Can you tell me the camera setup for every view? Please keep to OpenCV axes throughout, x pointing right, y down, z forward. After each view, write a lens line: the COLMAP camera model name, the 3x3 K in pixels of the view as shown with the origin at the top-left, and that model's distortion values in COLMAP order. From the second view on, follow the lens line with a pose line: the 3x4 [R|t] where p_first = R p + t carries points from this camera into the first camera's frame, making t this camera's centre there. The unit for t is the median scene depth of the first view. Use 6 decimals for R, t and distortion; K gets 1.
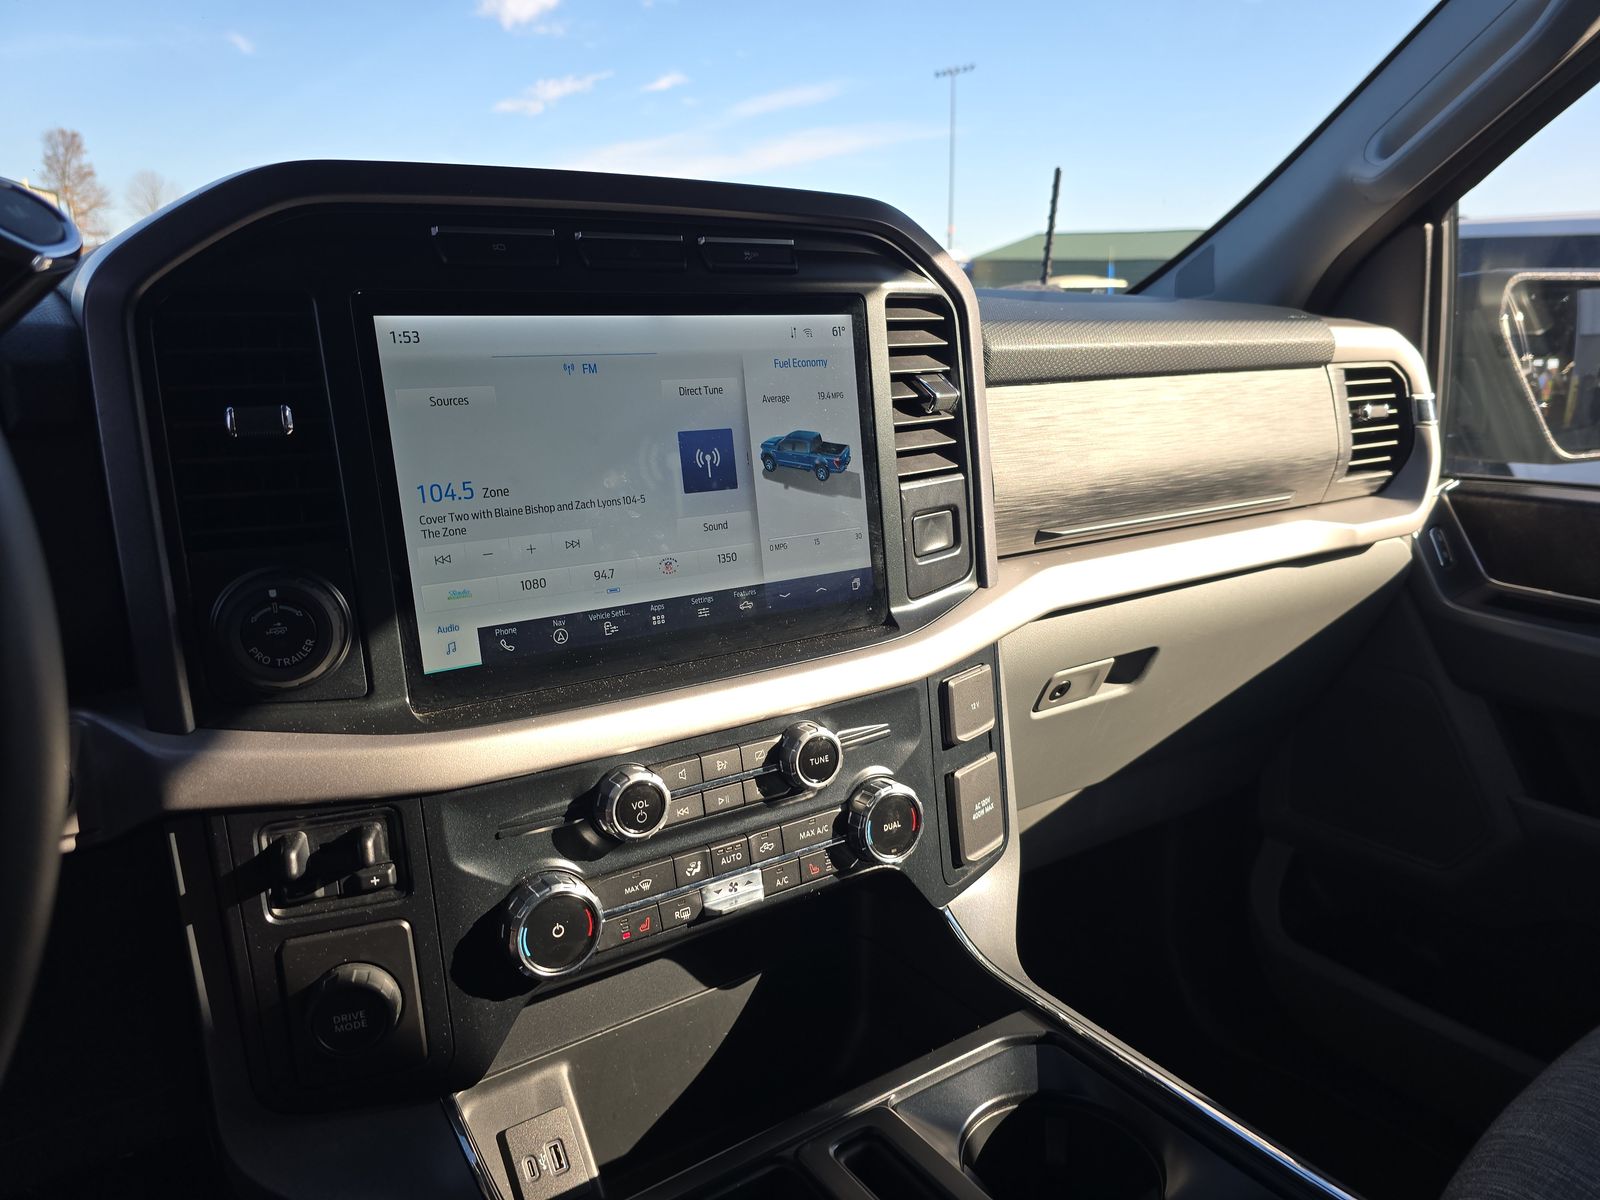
lens RADIAL K [[1071.8, 0, 793.9], [0, 1071.8, 599.6], [0, 0, 1]] dist [0.022199, -0.047143]
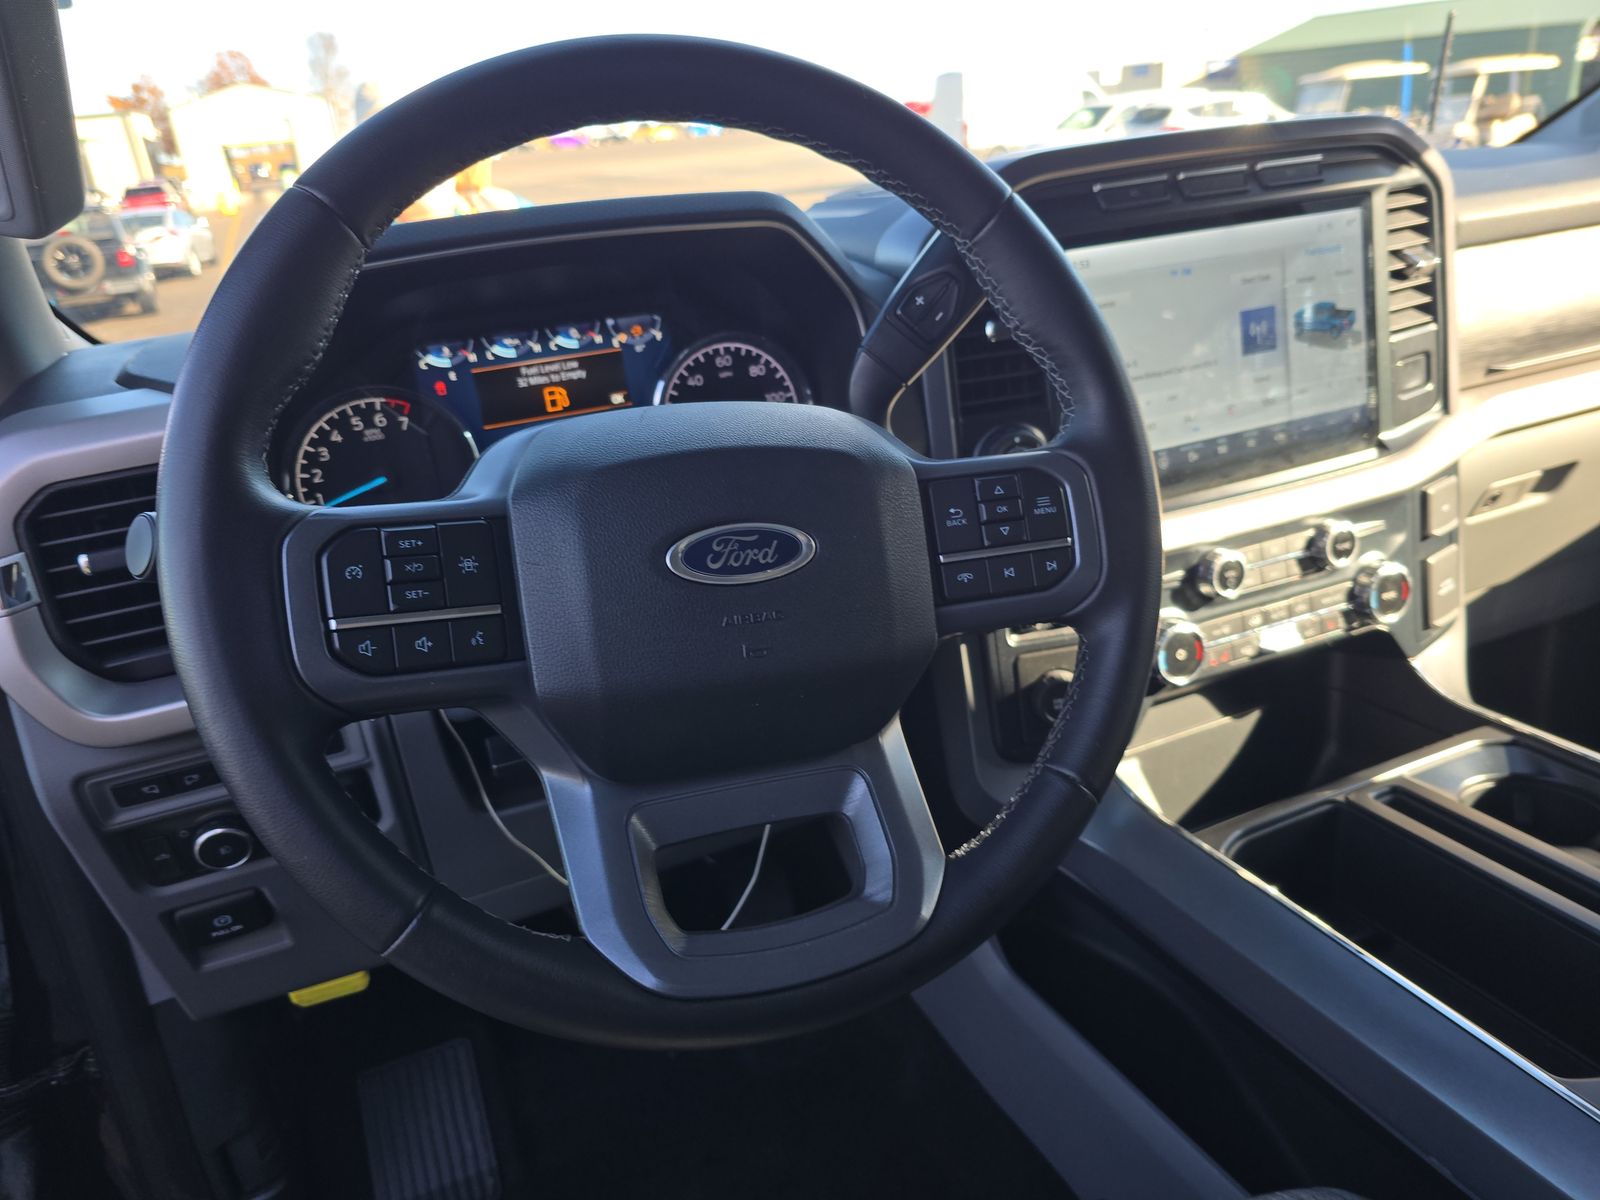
lens RADIAL K [[1071.8, 0, 787.4], [0, 1071.8, 606.6], [0, 0, 1]] dist [0.022199, -0.047143]
pose [[0.974414, -0.013575, -0.224349, -0.337699], [0.044848, 0.989845, 0.134892, 0.006747], [0.220239, -0.141502, 0.965128, -0.474882]]
